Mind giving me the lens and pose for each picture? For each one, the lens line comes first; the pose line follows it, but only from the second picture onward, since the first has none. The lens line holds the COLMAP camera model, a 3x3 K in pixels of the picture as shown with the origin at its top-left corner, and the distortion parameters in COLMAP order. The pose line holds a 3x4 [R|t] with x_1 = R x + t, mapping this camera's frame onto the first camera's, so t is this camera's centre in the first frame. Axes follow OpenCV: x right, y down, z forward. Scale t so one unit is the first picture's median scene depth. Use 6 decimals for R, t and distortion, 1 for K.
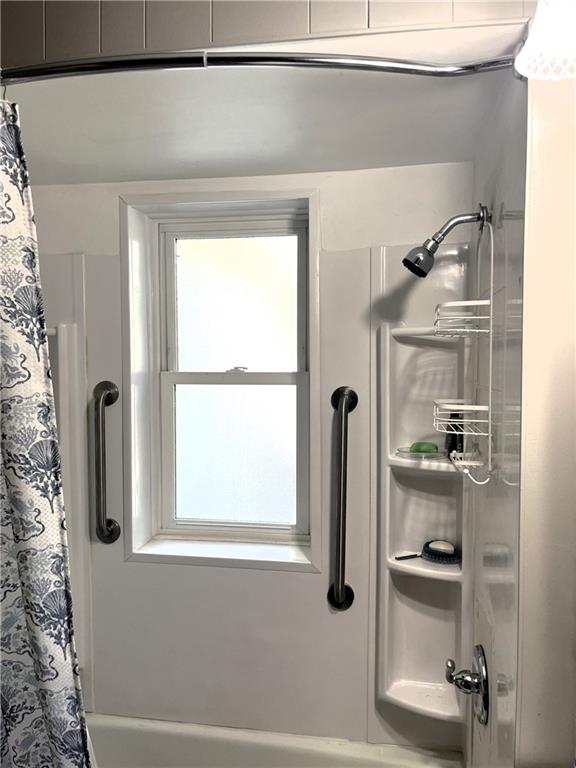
lens RADIAL K [[572.3, 0, 287.6], [0, 572.3, 388.4], [0, 0, 1]] dist [0.075162, -0.087592]
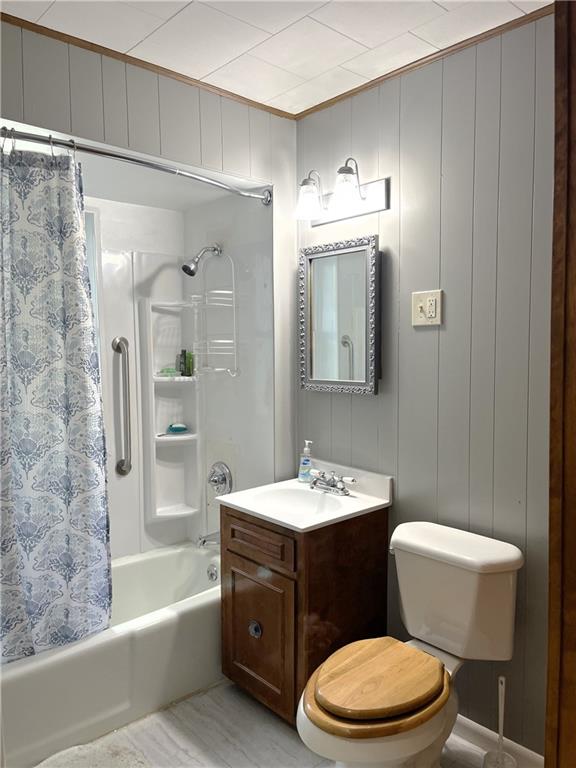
lens RADIAL K [[572.3, 0, 287.6], [0, 572.3, 388.4], [0, 0, 1]] dist [0.075162, -0.087592]
pose [[0.611040, -0.065911, 0.788851, -0.916773], [0.048733, 0.997770, 0.045619, 0.092501], [-0.790098, 0.010568, 0.612889, -0.358033]]
